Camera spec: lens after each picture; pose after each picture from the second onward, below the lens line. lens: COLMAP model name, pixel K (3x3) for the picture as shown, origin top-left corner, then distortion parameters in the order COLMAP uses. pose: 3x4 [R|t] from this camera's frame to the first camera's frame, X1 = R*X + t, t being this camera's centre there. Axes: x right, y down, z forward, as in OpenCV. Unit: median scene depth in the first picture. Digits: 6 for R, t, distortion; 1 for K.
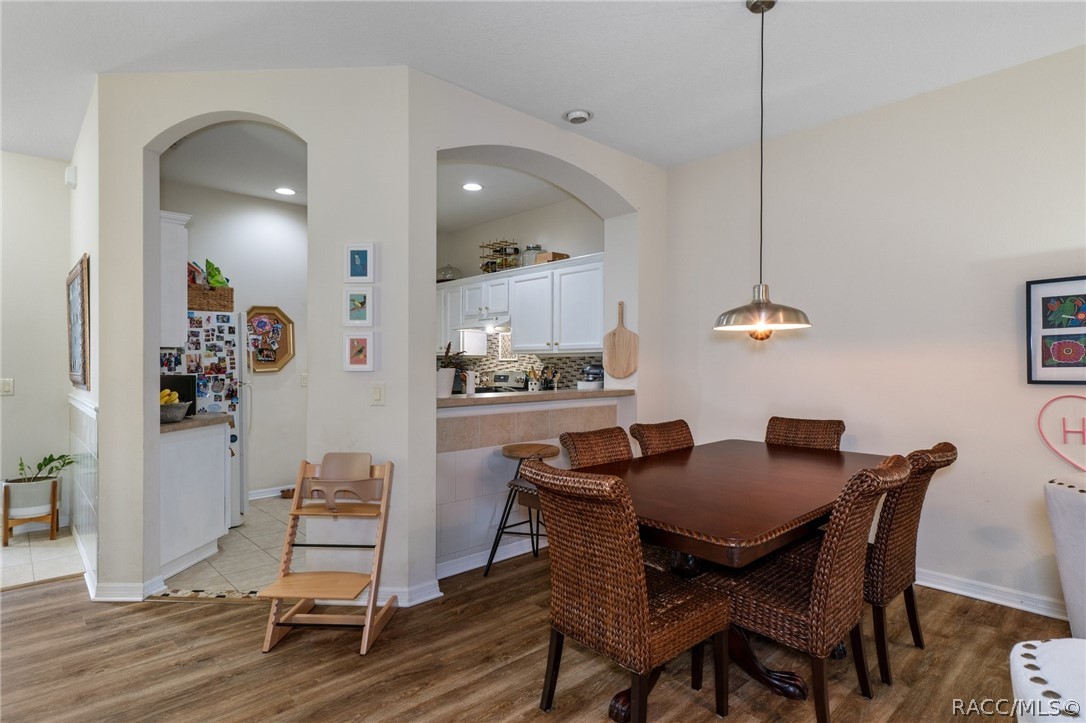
lens RADIAL K [[574.8, 0, 543.0], [0, 574.8, 361.5], [0, 0, 1]] dist [0.003061, 0.000523]
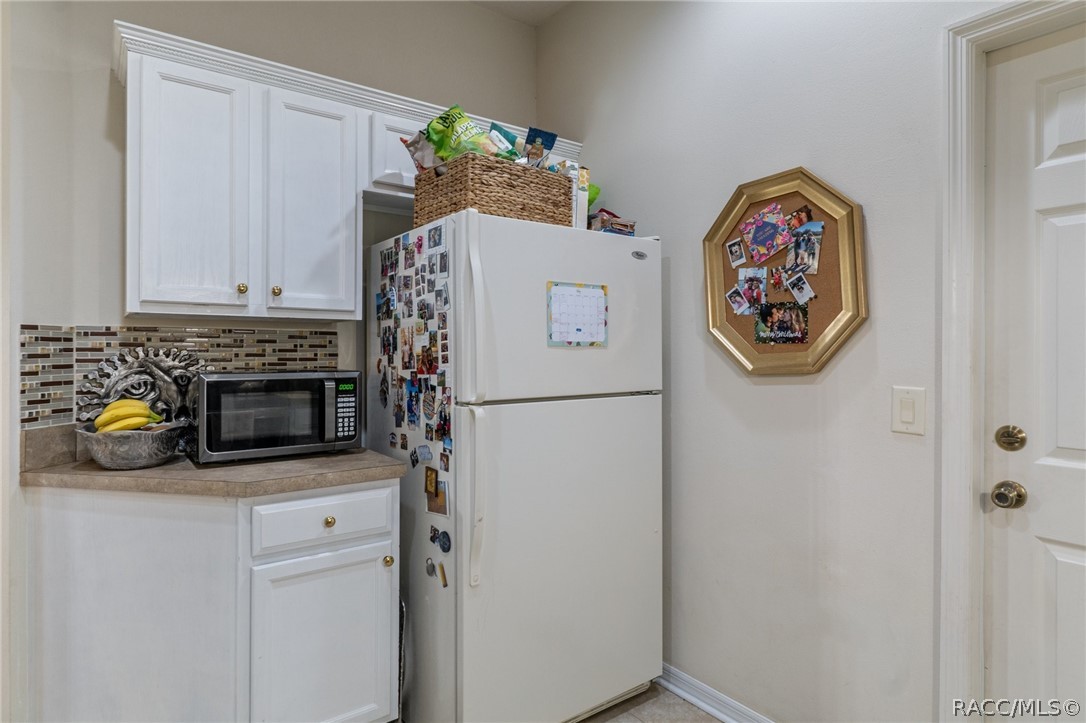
lens RADIAL K [[594.0, 0, 543.3], [0, 594.0, 346.6], [0, 0, 1]] dist [0.000254, 0.000387]
pose [[-0.116836, -0.001630, -0.993150, -0.149920], [0.004110, 0.999989, -0.002124, 0.003656], [0.993143, -0.004330, -0.116828, 1.111385]]
